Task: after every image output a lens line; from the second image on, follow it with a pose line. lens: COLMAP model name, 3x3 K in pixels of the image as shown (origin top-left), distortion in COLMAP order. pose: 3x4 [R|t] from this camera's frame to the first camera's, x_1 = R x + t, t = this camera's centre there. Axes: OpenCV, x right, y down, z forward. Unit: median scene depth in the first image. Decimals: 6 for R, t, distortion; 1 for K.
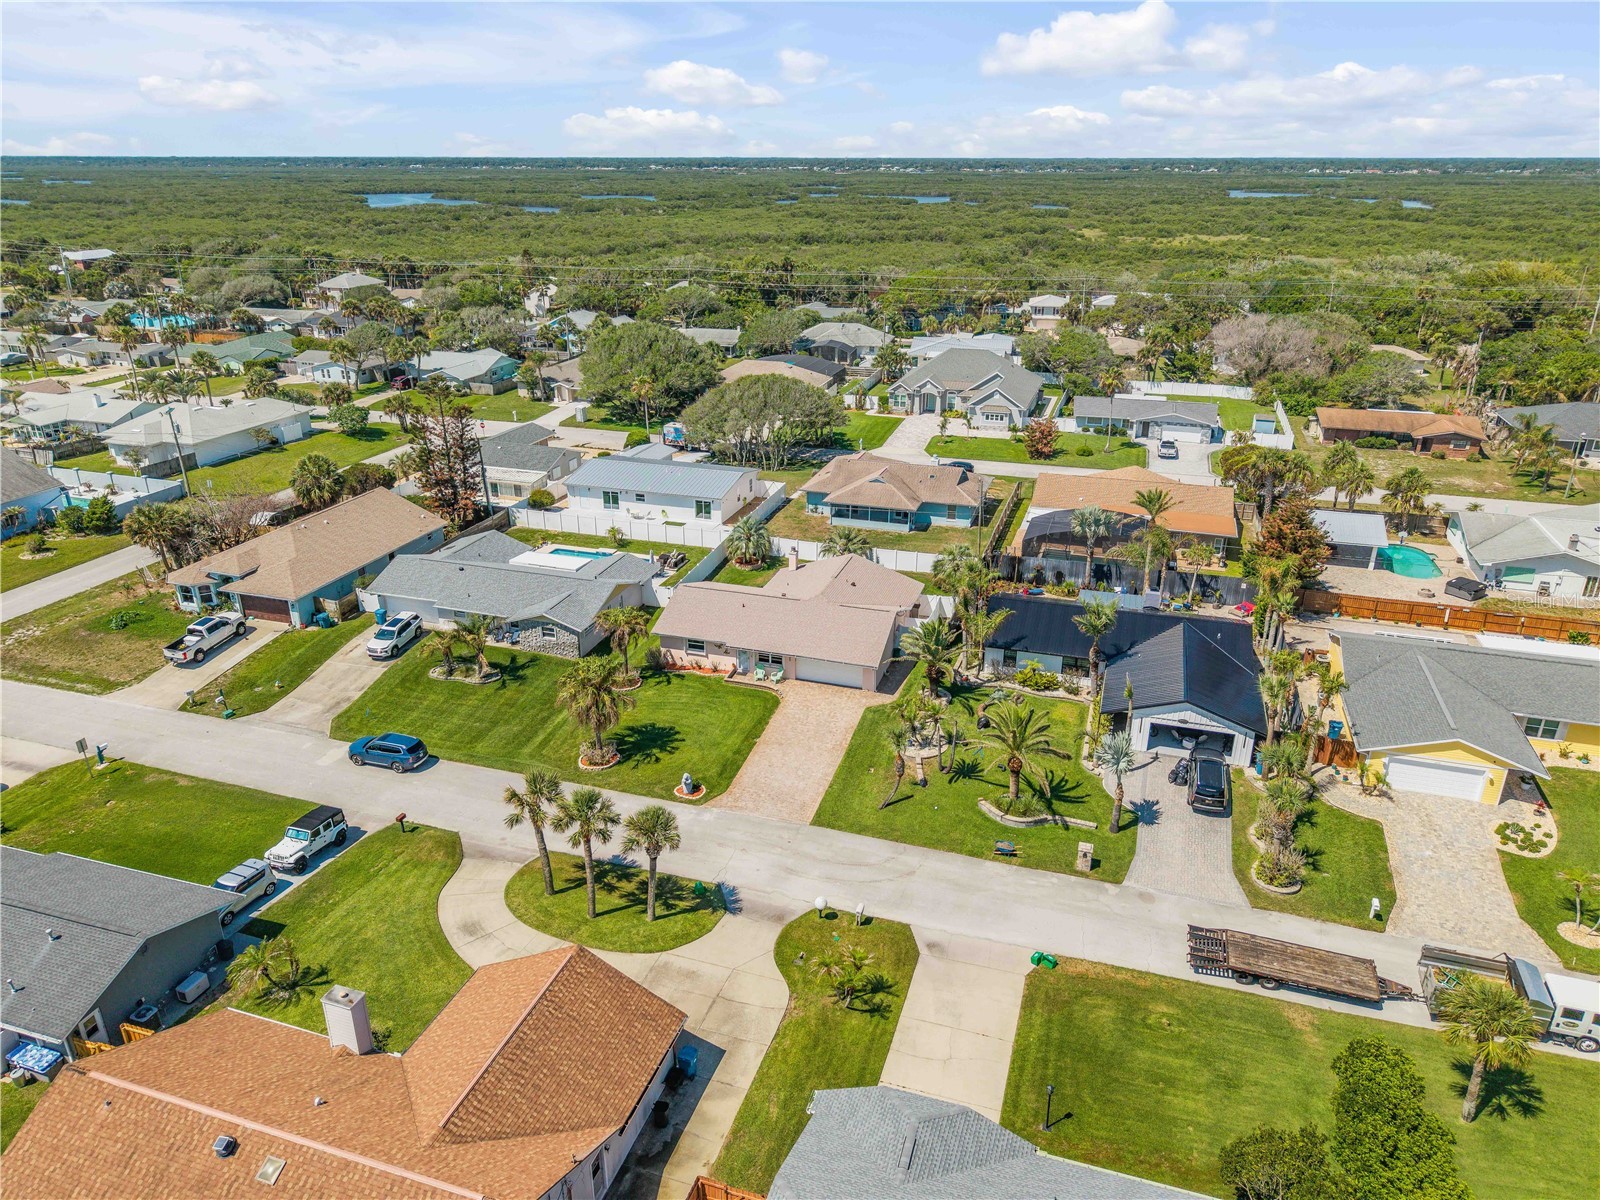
lens RADIAL K [[1071.4, 0, 800.0], [0, 1071.4, 600.0], [0, 0, 1]] dist [0.010742, -0.008706]
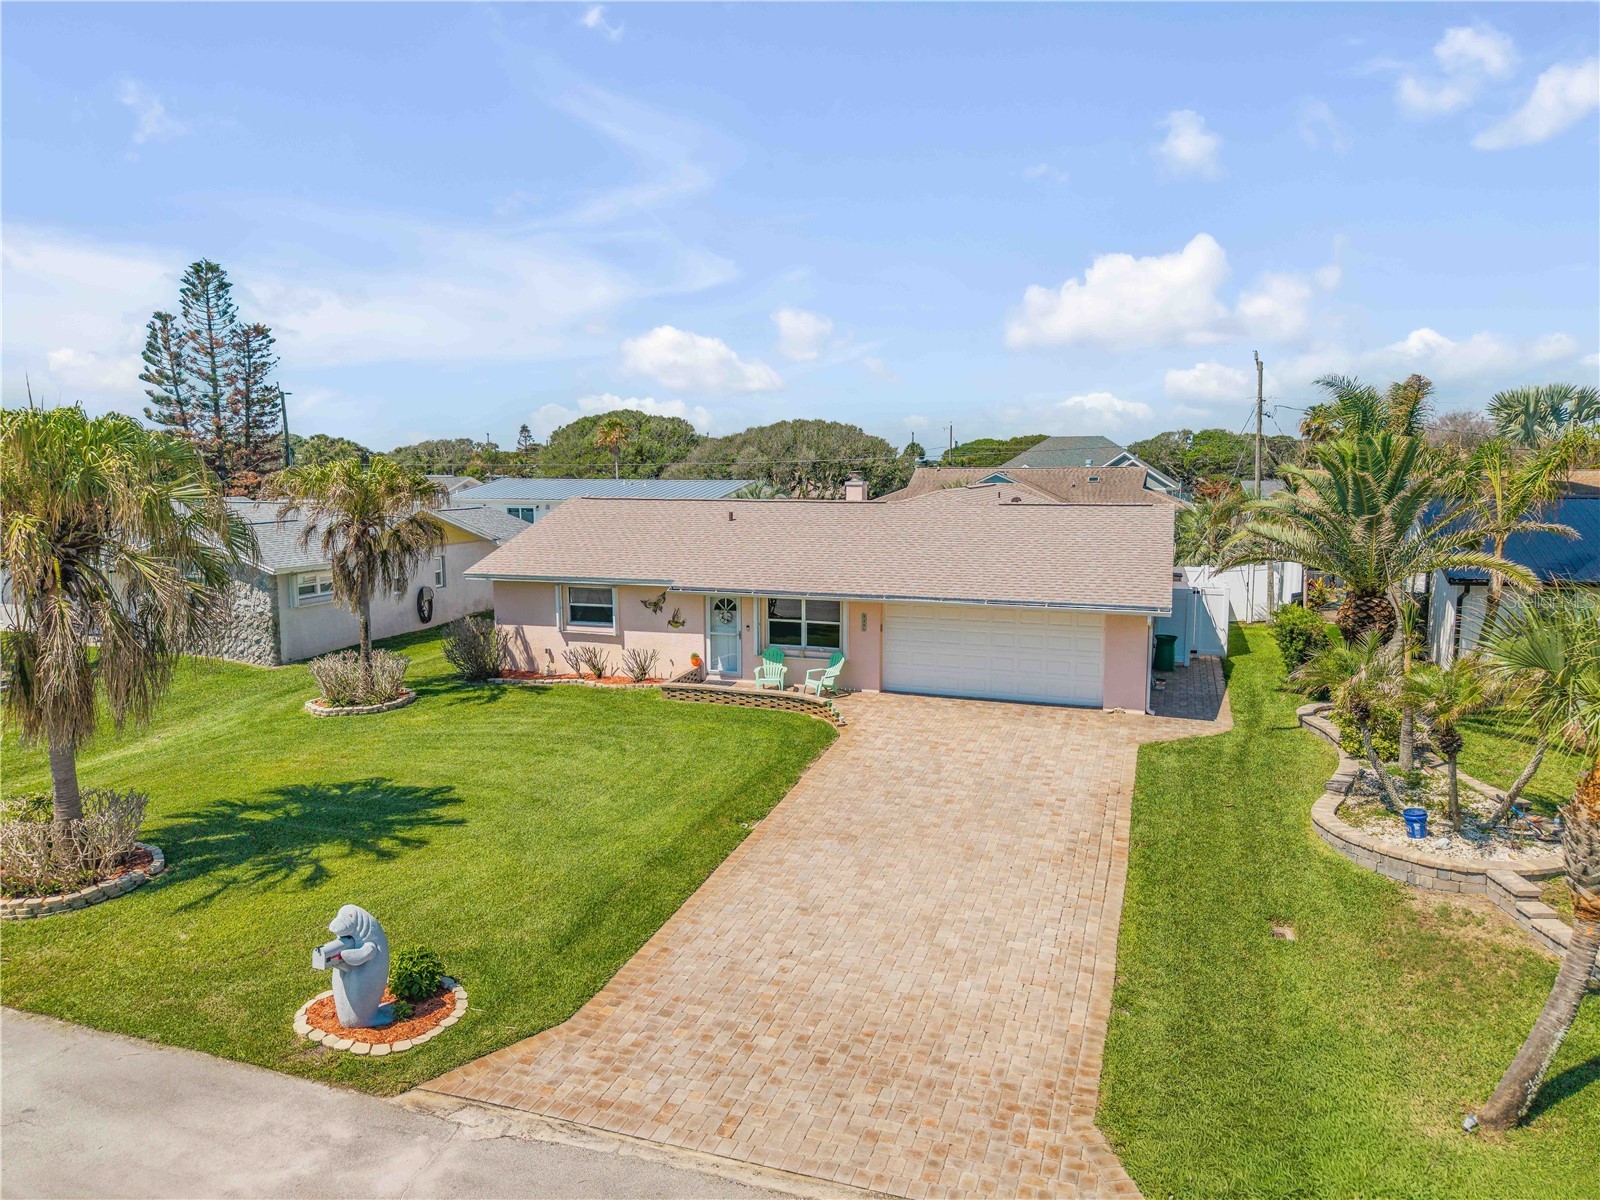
lens RADIAL K [[1071.4, 0, 800.0], [0, 1071.4, 600.0], [0, 0, 1]] dist [0.010742, -0.008706]
pose [[0.999657, 0.003459, -0.025966, -0.019676], [-0.010124, 0.965242, -0.261163, 0.127007], [0.024161, 0.261336, 0.964945, 0.648908]]
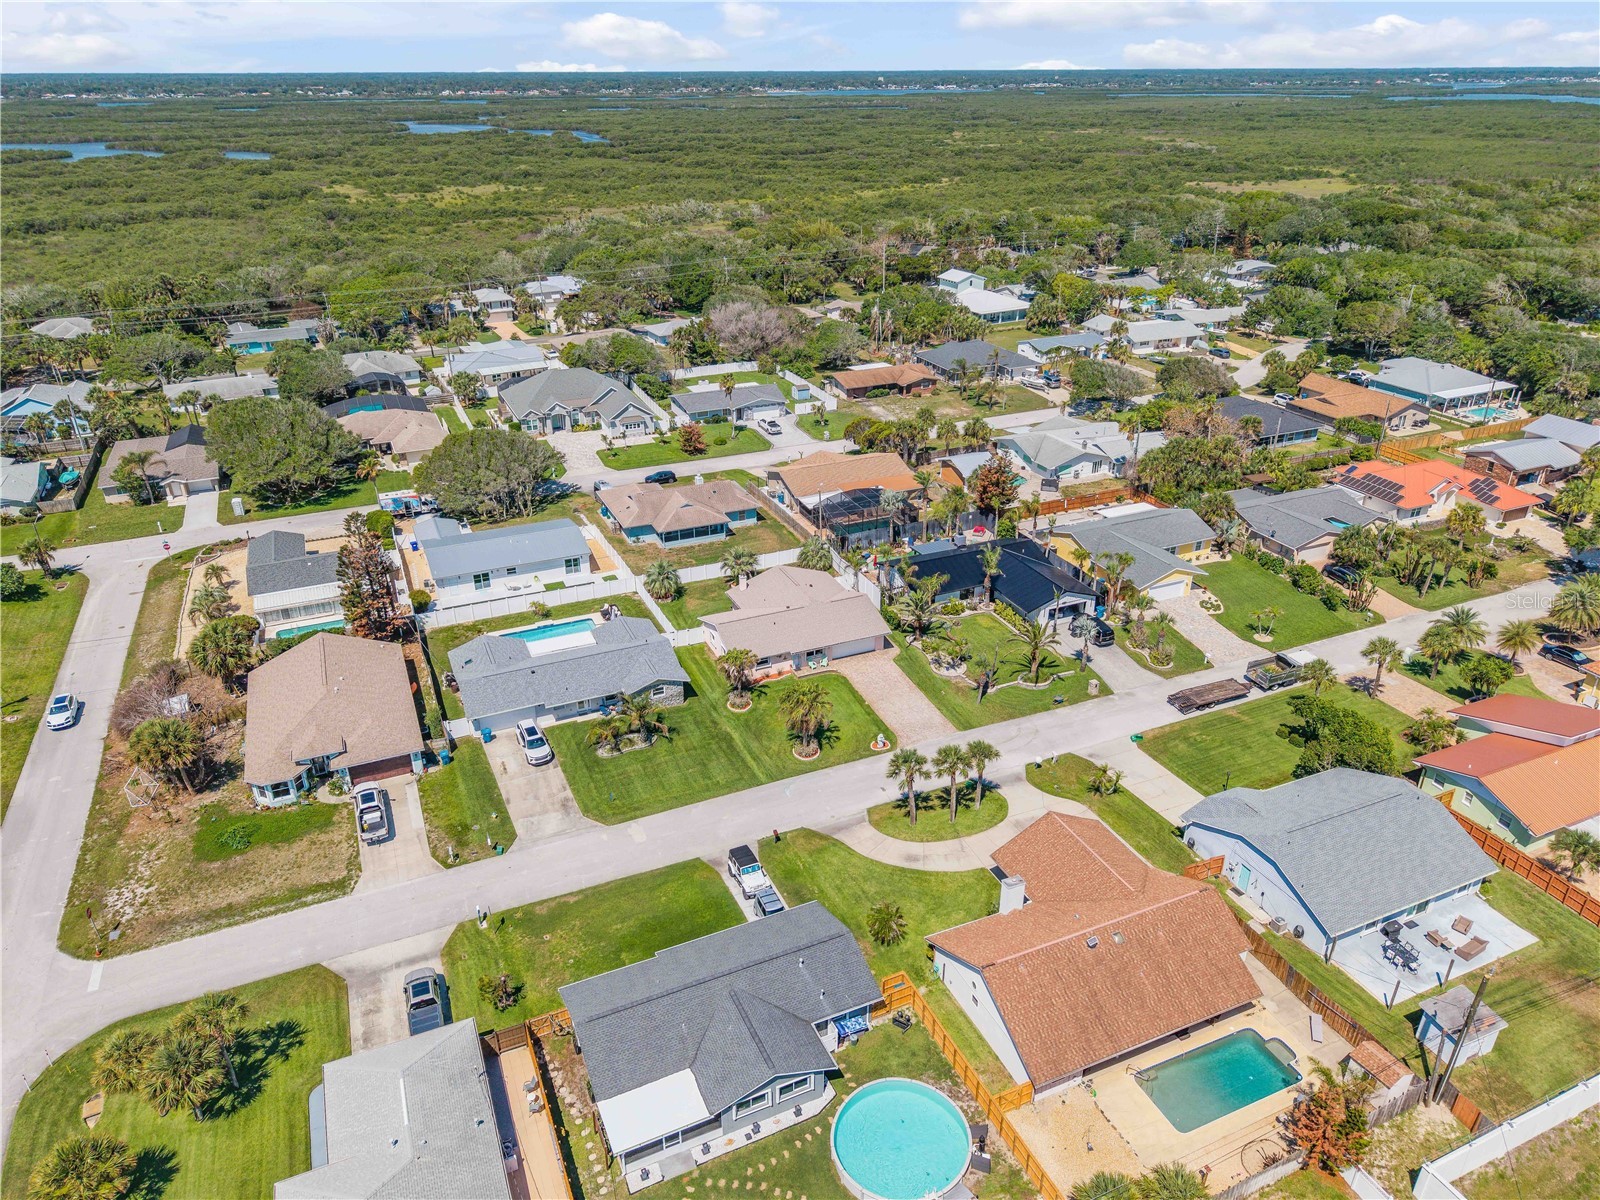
lens RADIAL K [[1068.5, 0, 800.0], [0, 1068.5, 600.0], [0, 0, 1]] dist [0.033415, -0.041841]
pose [[0.748280, -0.296692, 0.593339, -0.821967], [0.256498, 0.954249, 0.153683, -0.222411], [-0.611789, 0.037192, 0.790146, -0.098807]]
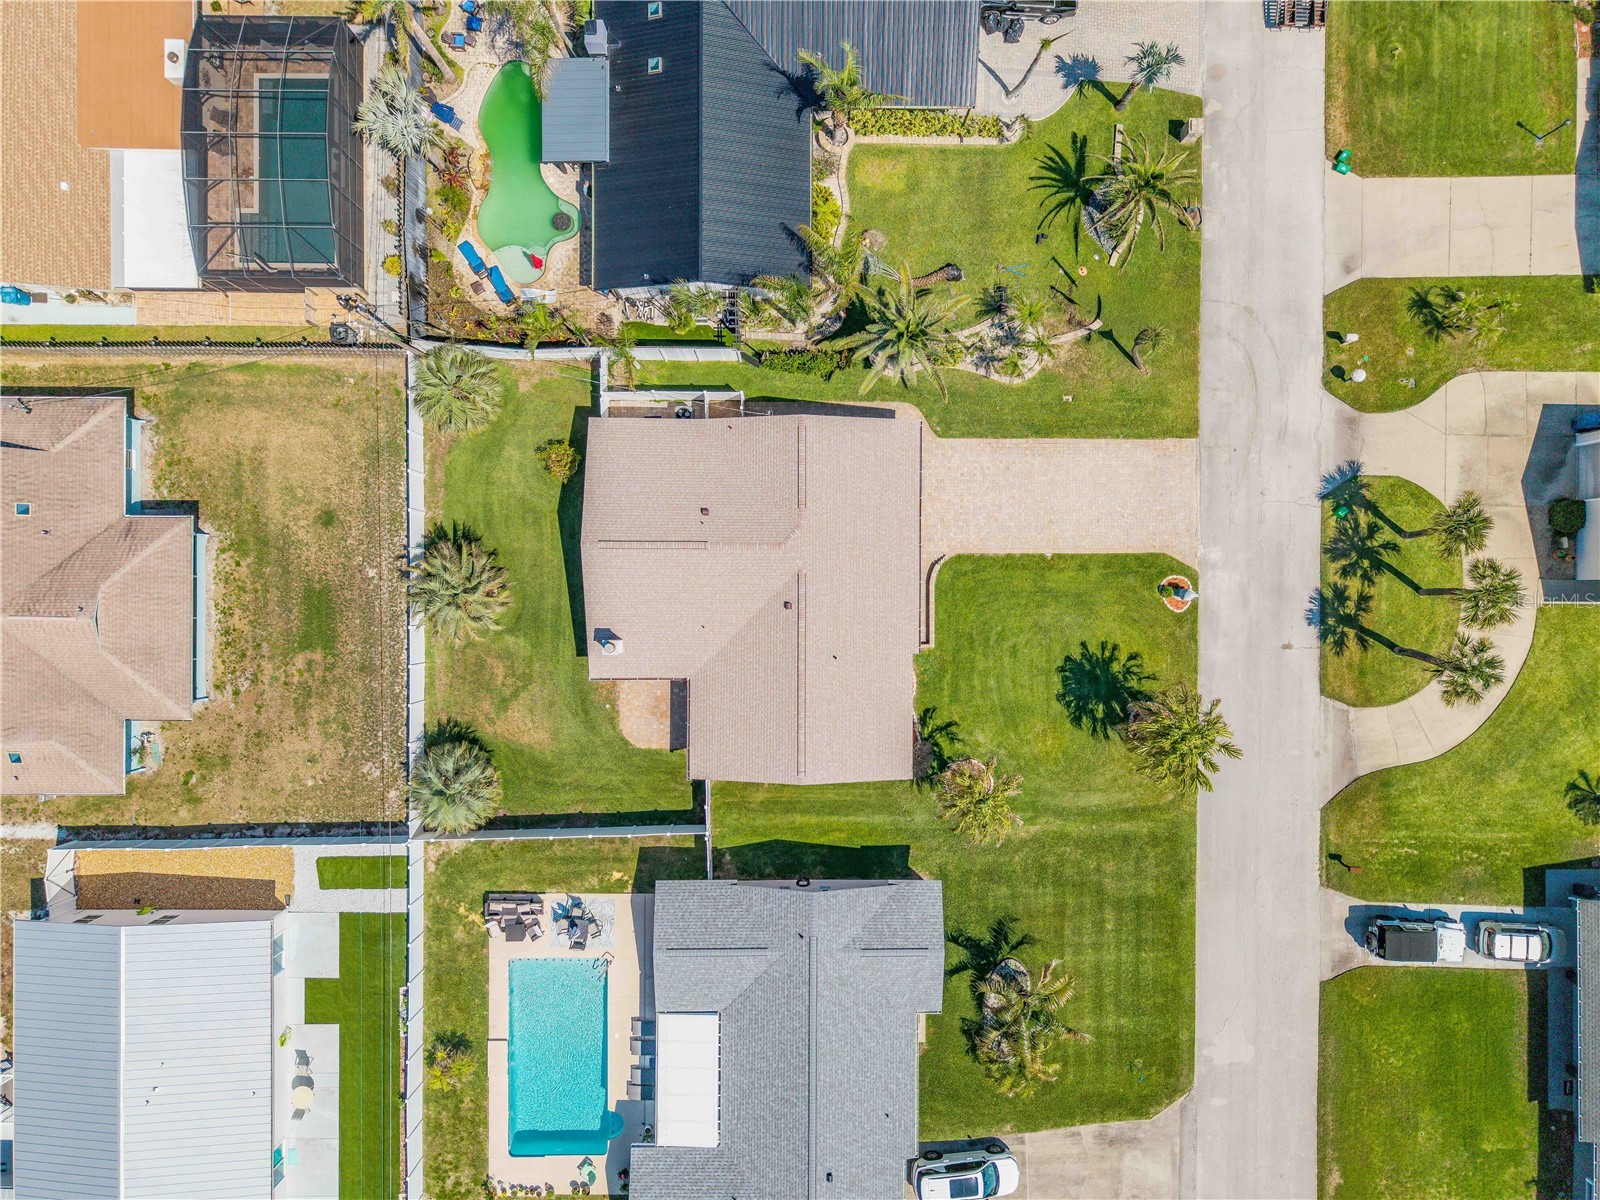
lens RADIAL K [[1078.4, 0, 800.0], [0, 1078.4, 600.0], [0, 0, 1]] dist [-0.012168, 0.017234]
pose [[-0.305955, -0.952004, -0.008925, -0.007351], [0.360365, -0.124481, 0.924468, -0.575964], [-0.881208, 0.279630, 0.381155, 0.761573]]
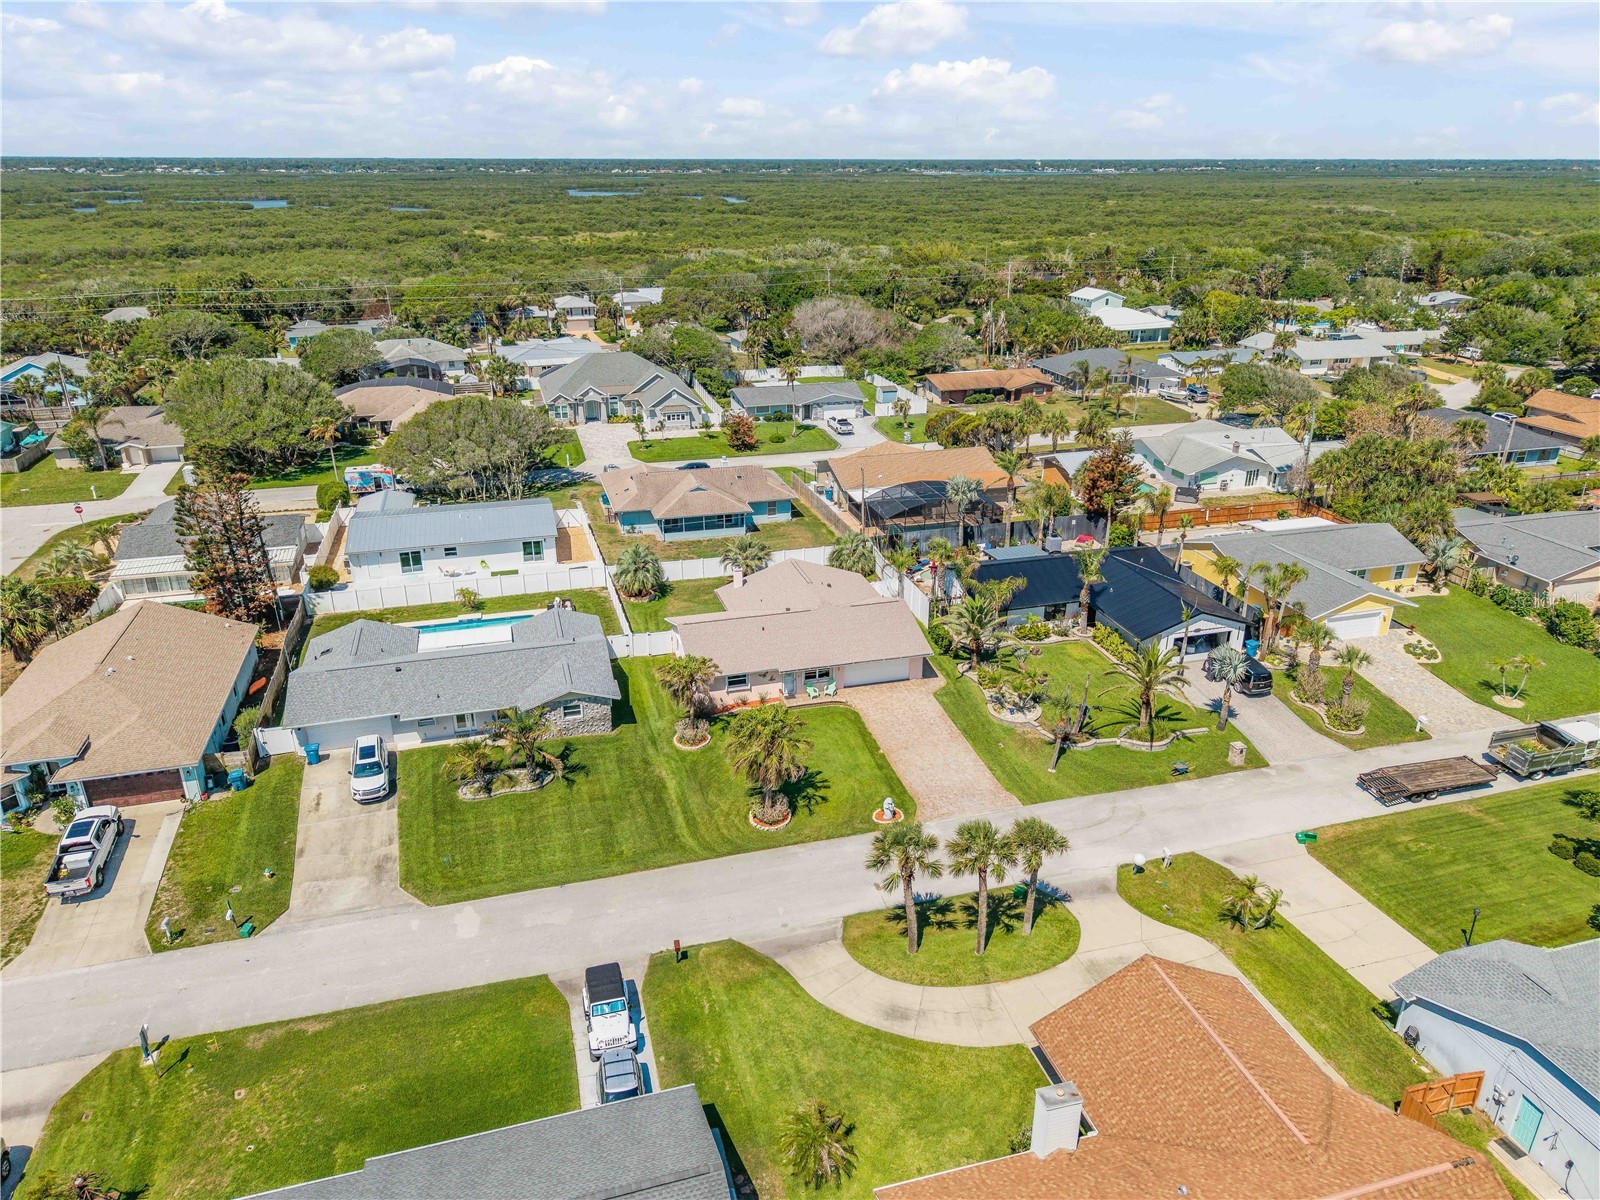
lens RADIAL K [[1071.4, 0, 800.0], [0, 1071.4, 600.0], [0, 0, 1]] dist [0.010742, -0.008706]
pose [[0.831624, -0.210491, 0.513901, -0.504539], [0.210830, 0.975771, 0.058493, -0.067871], [-0.513762, 0.059702, 0.855853, 0.165626]]
